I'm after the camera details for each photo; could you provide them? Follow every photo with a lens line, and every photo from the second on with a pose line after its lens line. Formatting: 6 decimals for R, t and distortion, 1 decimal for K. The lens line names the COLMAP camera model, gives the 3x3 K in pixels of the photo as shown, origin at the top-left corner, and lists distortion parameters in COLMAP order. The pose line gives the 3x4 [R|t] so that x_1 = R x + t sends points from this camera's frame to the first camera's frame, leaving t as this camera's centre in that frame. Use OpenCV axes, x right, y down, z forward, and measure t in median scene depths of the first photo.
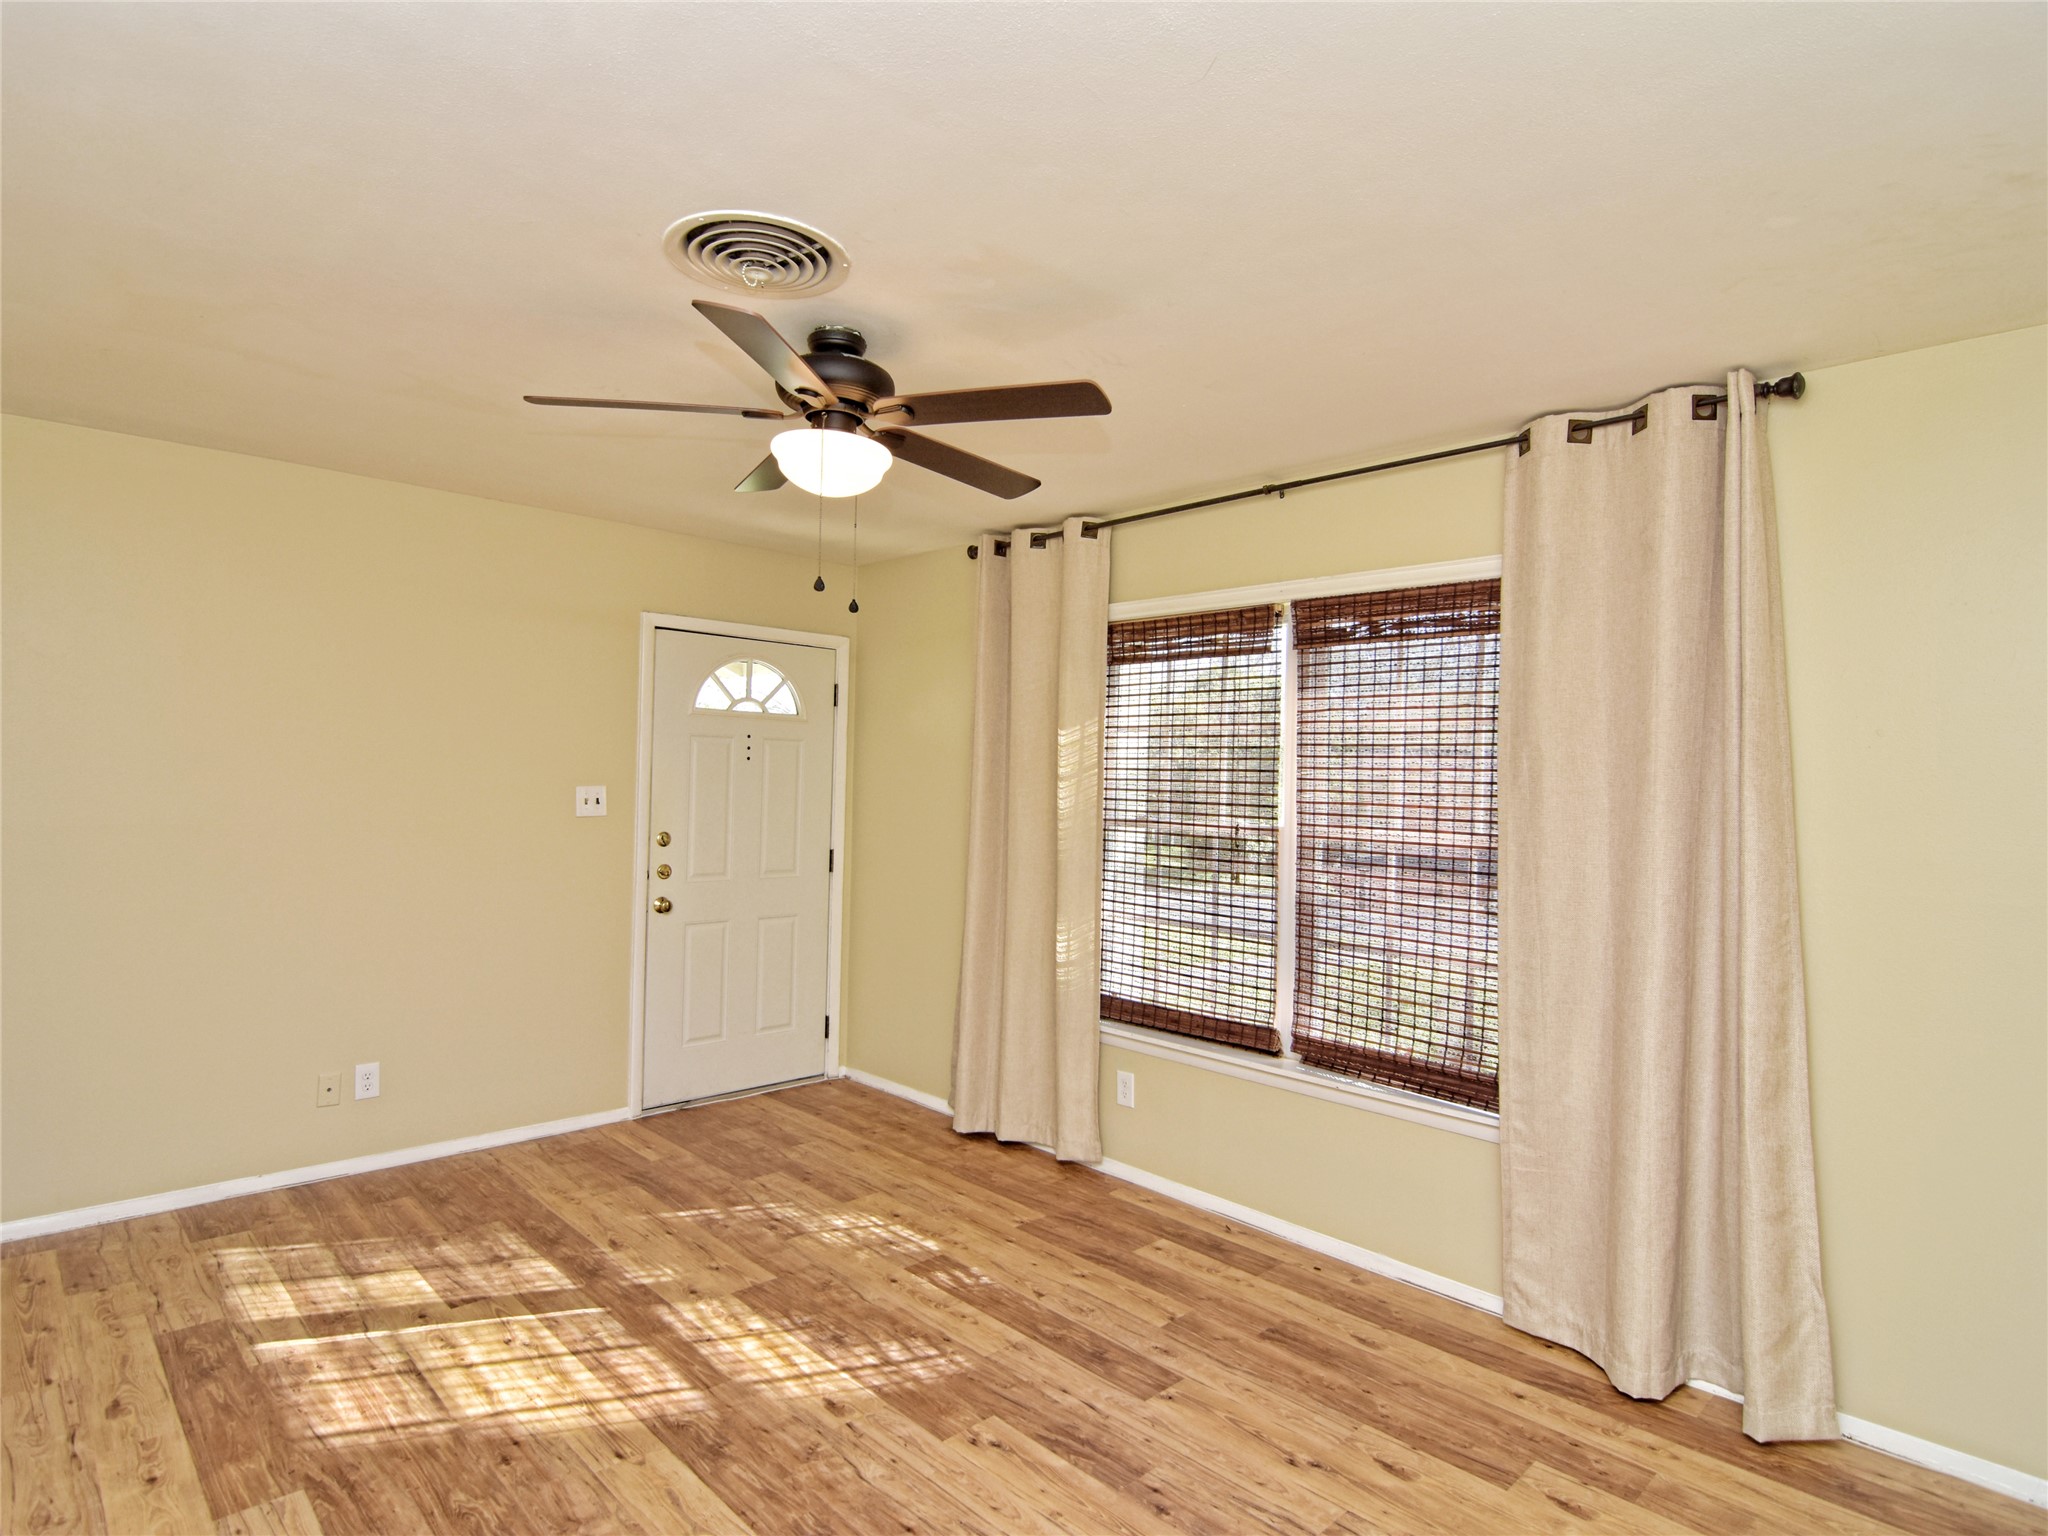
lens RADIAL K [[1105.2, 0, 1012.5], [0, 1105.2, 765.2], [0, 0, 1]] dist [-0.007366, -0.010267]
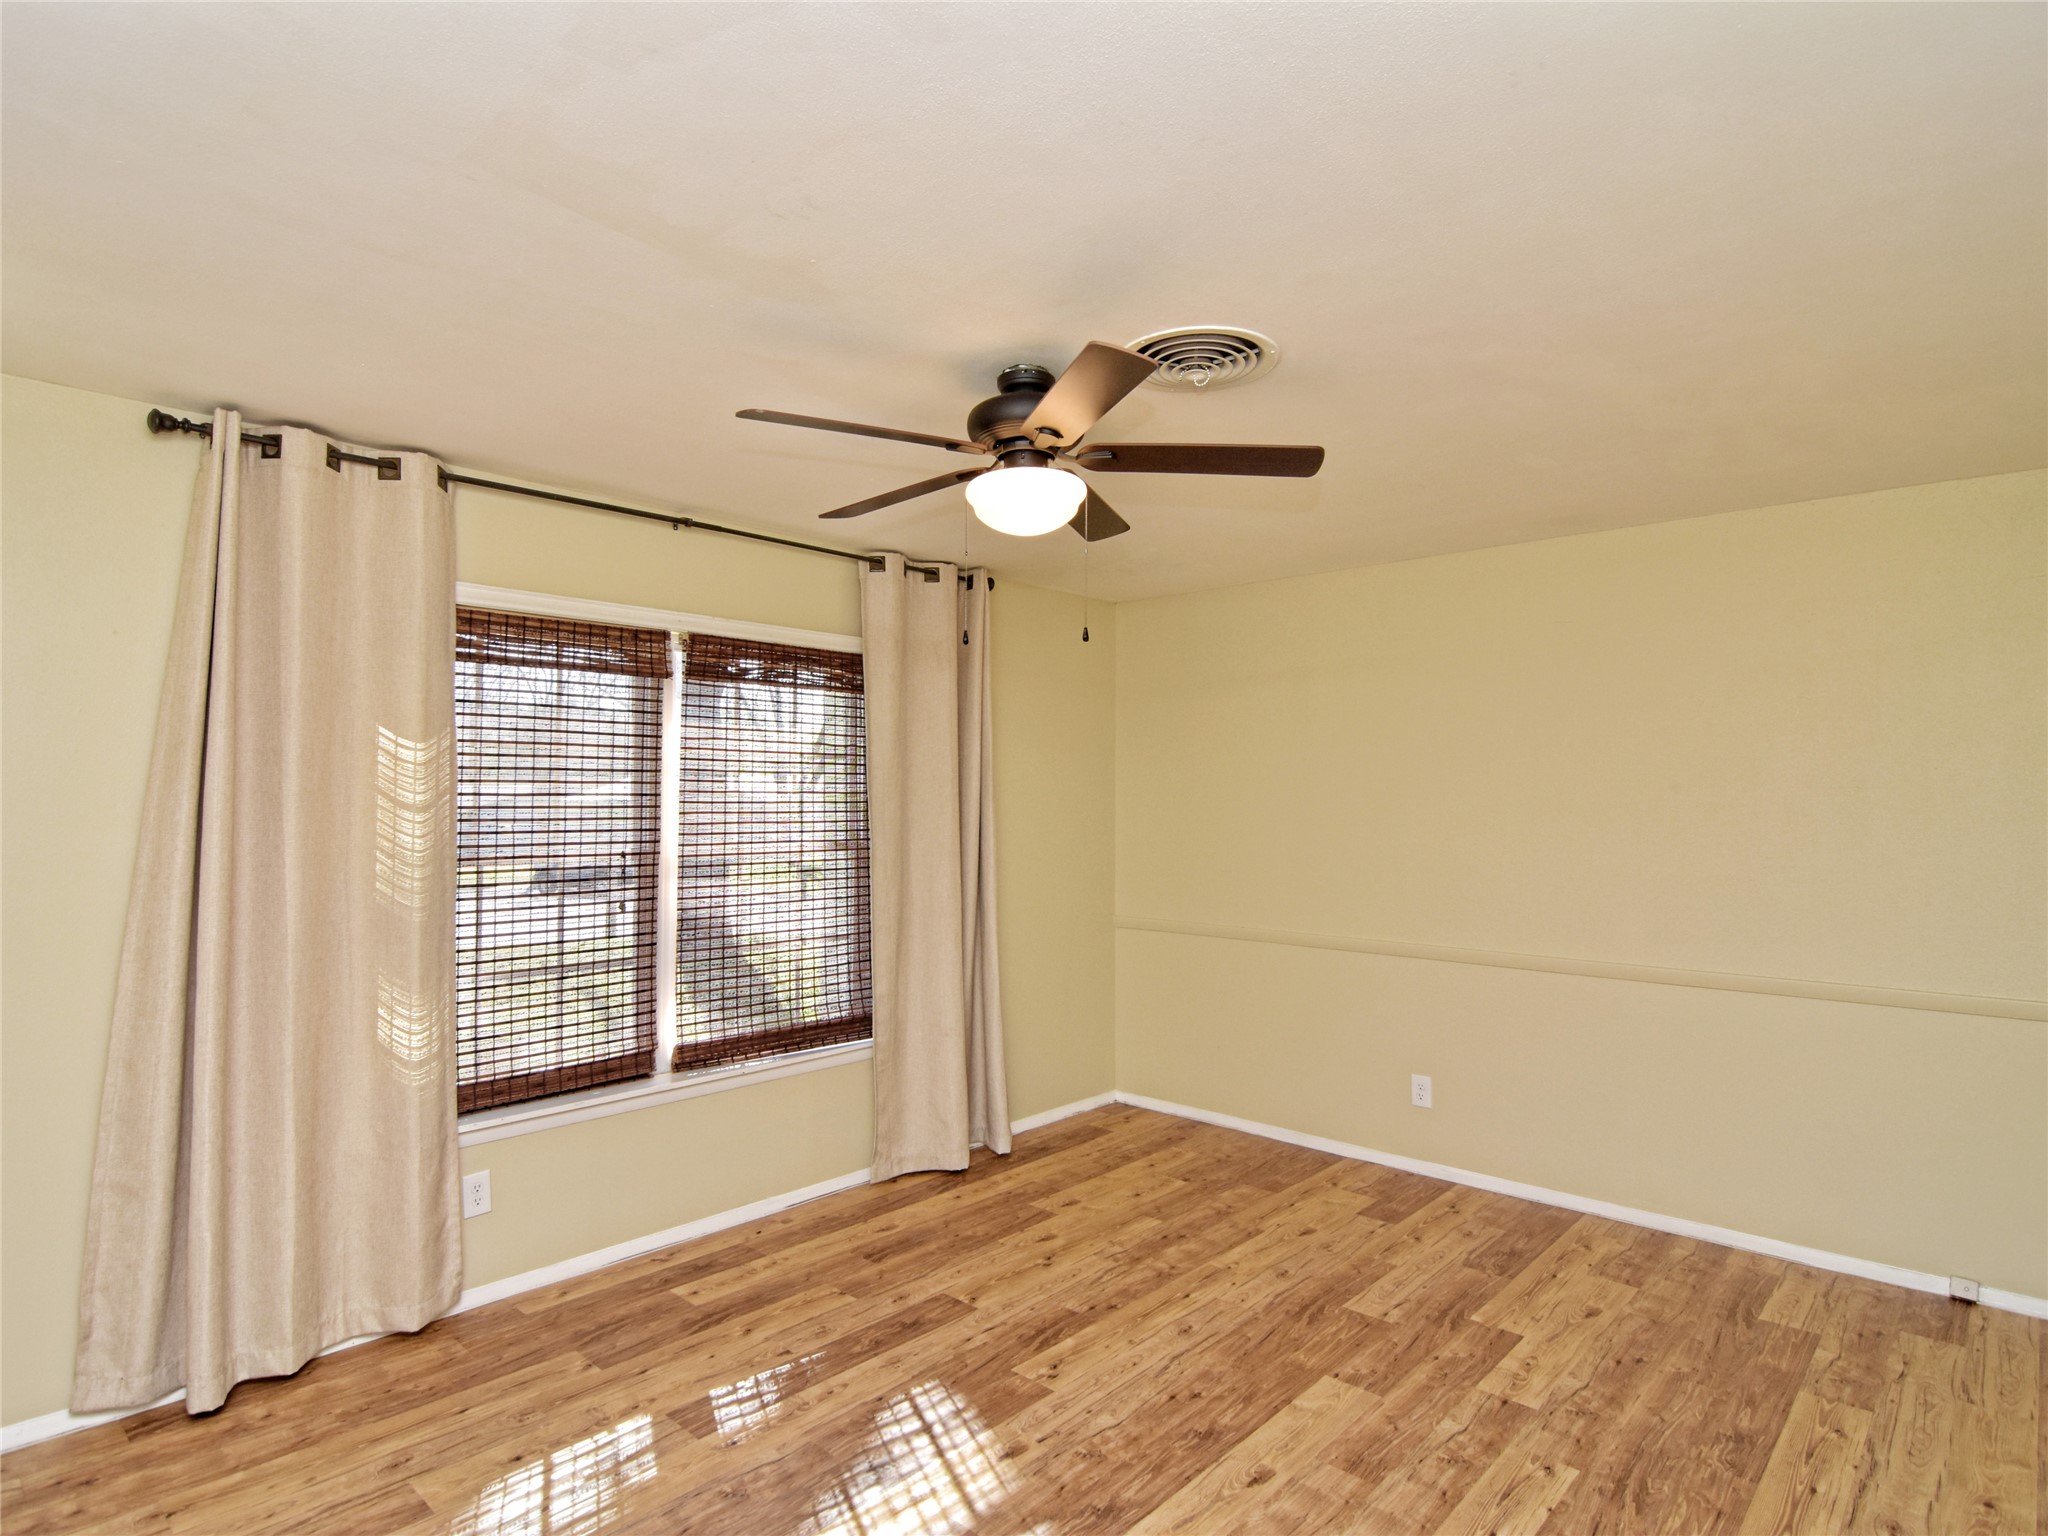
lens RADIAL K [[1105.2, 0, 1013.7], [0, 1105.2, 767.7], [0, 0, 1]] dist [-0.007366, -0.010267]
pose [[-0.056386, 0.001518, 0.998408, -0.858589], [-0.015363, 0.999879, -0.002387, -0.024004], [-0.998291, -0.015473, -0.056356, 0.792137]]
